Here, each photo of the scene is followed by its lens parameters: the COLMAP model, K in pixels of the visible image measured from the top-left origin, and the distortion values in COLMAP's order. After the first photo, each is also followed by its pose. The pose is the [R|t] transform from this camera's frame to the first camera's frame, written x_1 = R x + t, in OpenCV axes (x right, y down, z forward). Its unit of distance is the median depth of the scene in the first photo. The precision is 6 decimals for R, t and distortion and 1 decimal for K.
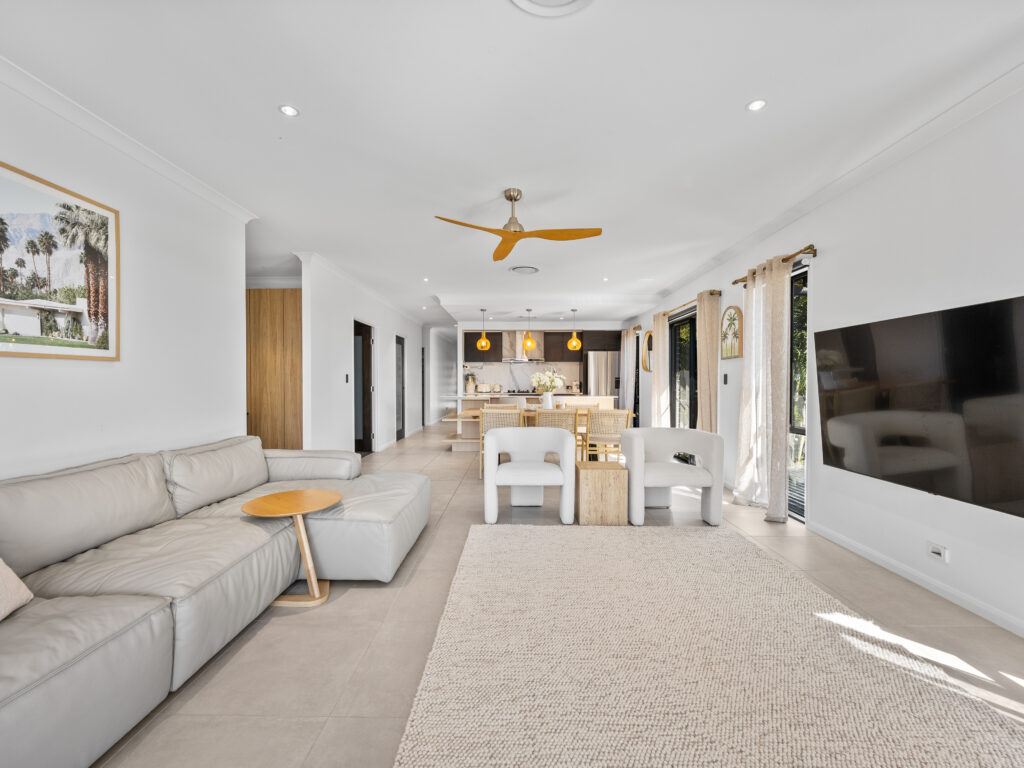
lens RADIAL K [[443.5, 0, 514.1], [0, 443.5, 380.7], [0, 0, 1]] dist [0.003340, 0.000639]
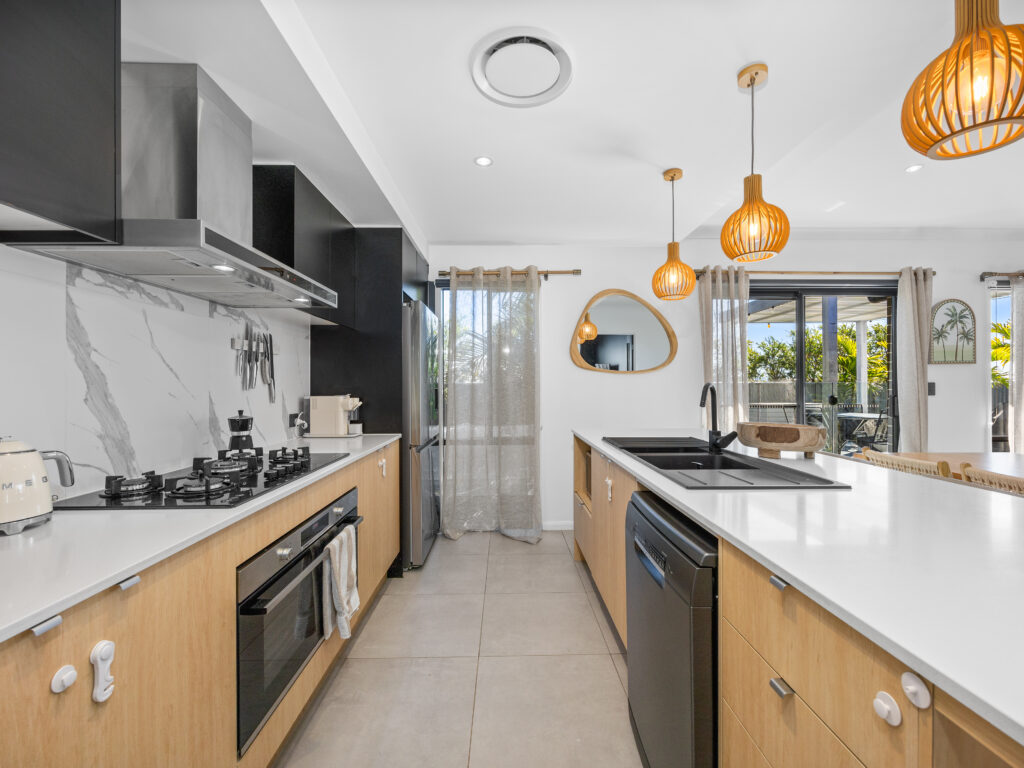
lens RADIAL K [[443.5, 0, 513.4], [0, 443.5, 382.9], [0, 0, 1]] dist [0.003340, 0.000639]
pose [[-0.024765, 0.002070, 0.999691, -0.148167], [0.000771, 0.999998, -0.002052, -0.006739], [-0.999693, 0.000720, -0.024766, 0.916409]]
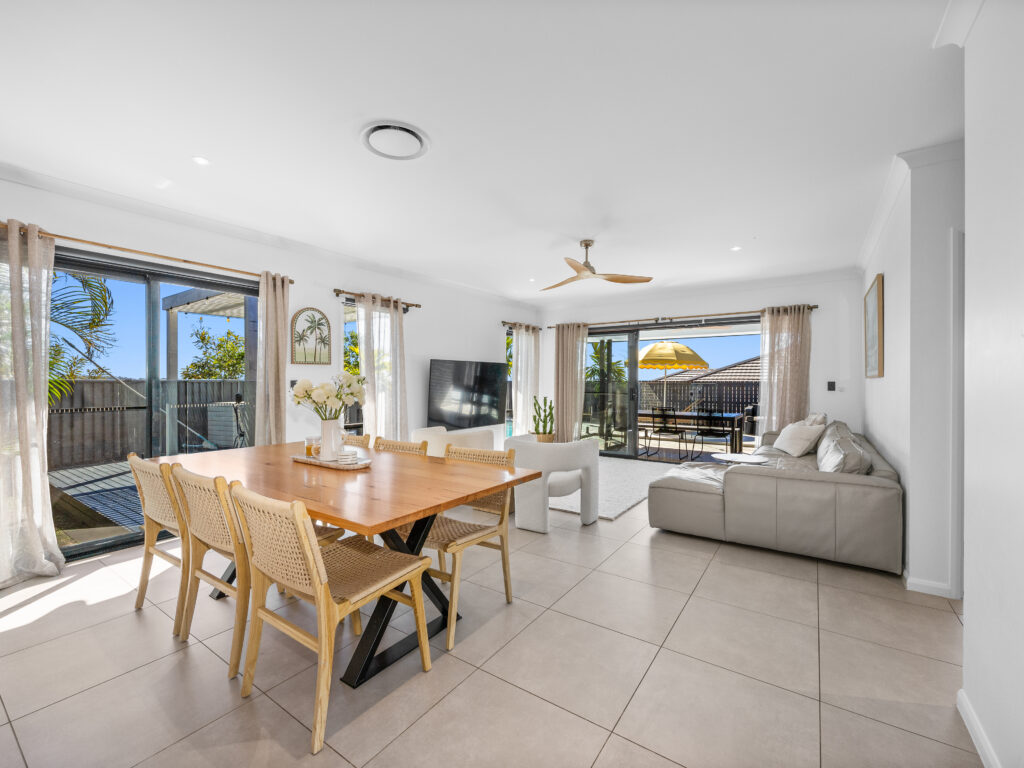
lens RADIAL K [[443.5, 0, 513.7], [0, 443.5, 381.9], [0, 0, 1]] dist [0.003340, 0.000639]
pose [[-0.829853, -0.002515, 0.557976, -0.186585], [-0.001208, 0.999996, 0.002711, -0.007856], [-0.557980, 0.001576, -0.829853, 0.772650]]
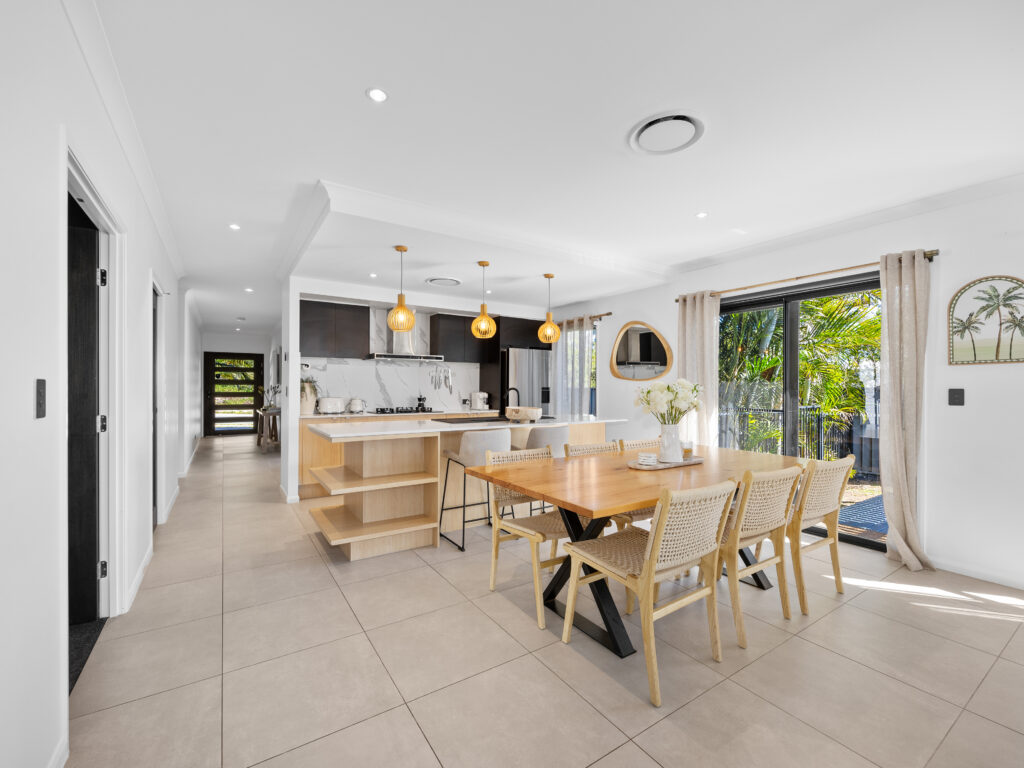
lens RADIAL K [[443.5, 0, 512.6], [0, 443.5, 386.5], [0, 0, 1]] dist [0.003340, 0.000639]
pose [[0.836296, 0.004198, 0.548262, -0.188817], [-0.004255, 0.999990, -0.001166, -0.007485], [-0.548262, -0.001357, 0.836306, 0.428026]]
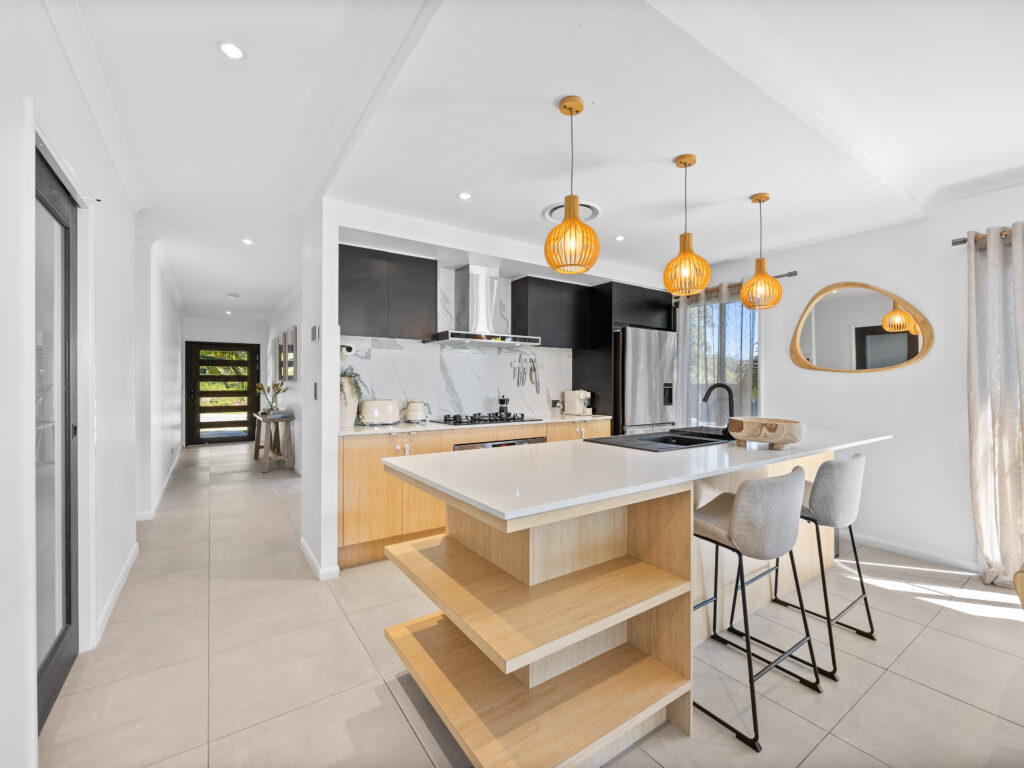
lens RADIAL K [[443.5, 0, 519.3], [0, 443.5, 382.8], [0, 0, 1]] dist [0.003340, 0.000639]
pose [[0.819429, 0.001170, 0.573180, -0.187637], [-0.000140, 0.999998, -0.001840, -0.006763], [-0.573181, 0.001427, 0.819427, 0.664267]]
